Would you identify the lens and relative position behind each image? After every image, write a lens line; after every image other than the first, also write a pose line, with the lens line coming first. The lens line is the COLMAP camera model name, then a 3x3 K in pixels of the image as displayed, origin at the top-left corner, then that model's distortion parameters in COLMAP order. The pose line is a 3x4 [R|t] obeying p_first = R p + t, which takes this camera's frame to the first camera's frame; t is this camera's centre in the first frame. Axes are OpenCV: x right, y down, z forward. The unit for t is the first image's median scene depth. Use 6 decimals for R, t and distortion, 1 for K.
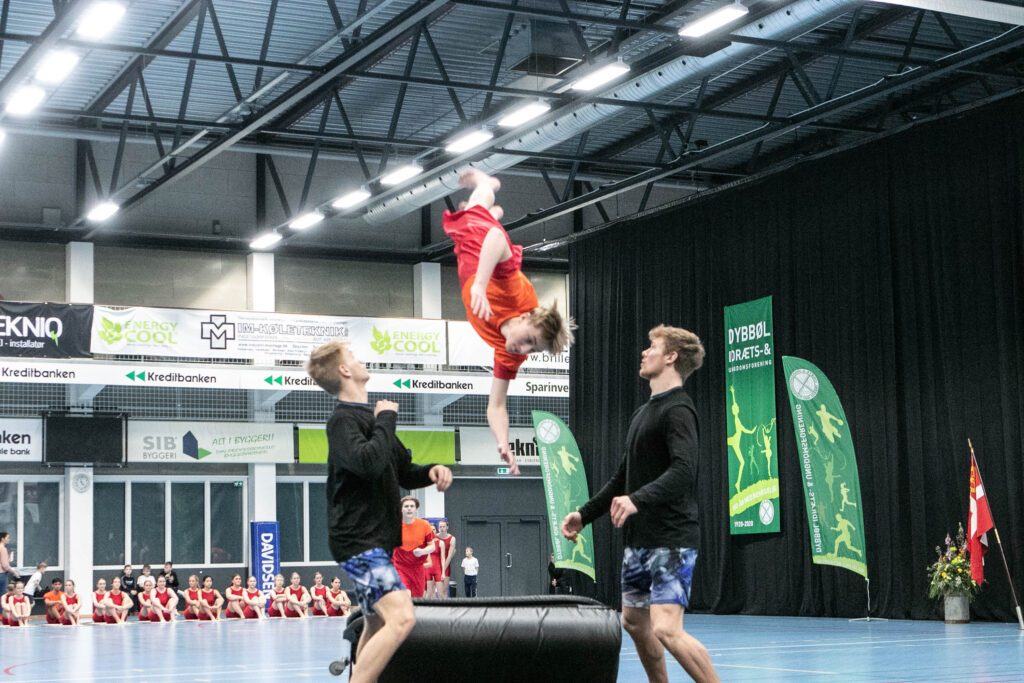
lens RADIAL K [[1877.3, 0, 512.0], [0, 1877.3, 341.5], [0, 0, 1]] dist [-0.030506, -0.078274]
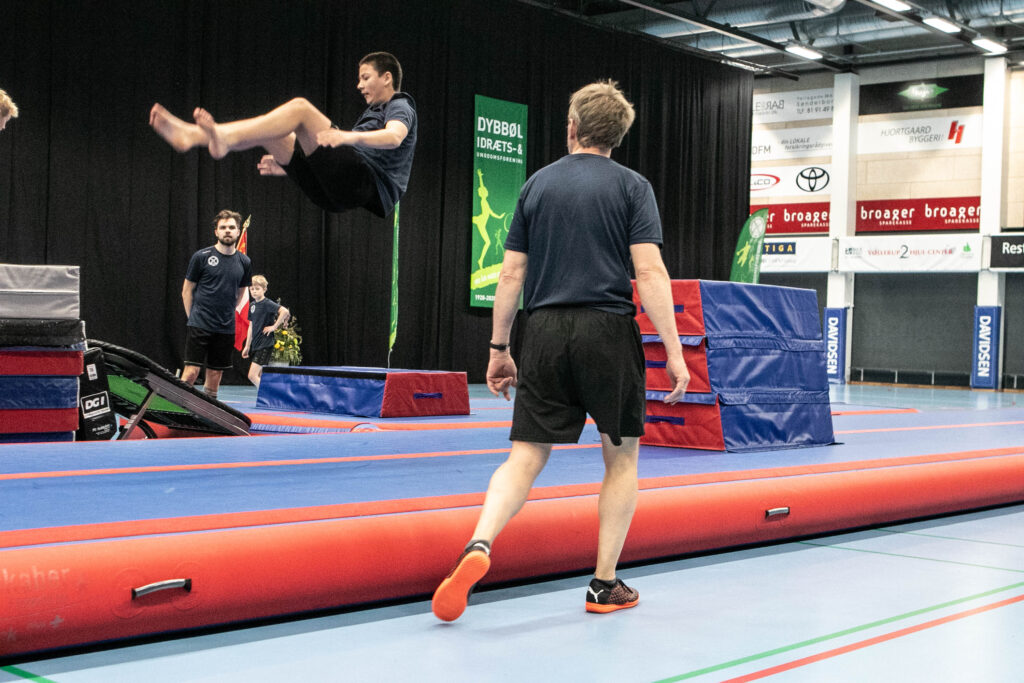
lens RADIAL K [[1470.5, 0, 512.0], [0, 1470.5, 341.5], [0, 0, 1]] dist [-0.064404, 0.036867]
pose [[-0.382006, 0.000088, 0.924160, -0.681419], [-0.139916, 0.988467, -0.057928, 0.170122], [-0.913507, -0.151433, -0.377588, 1.305072]]
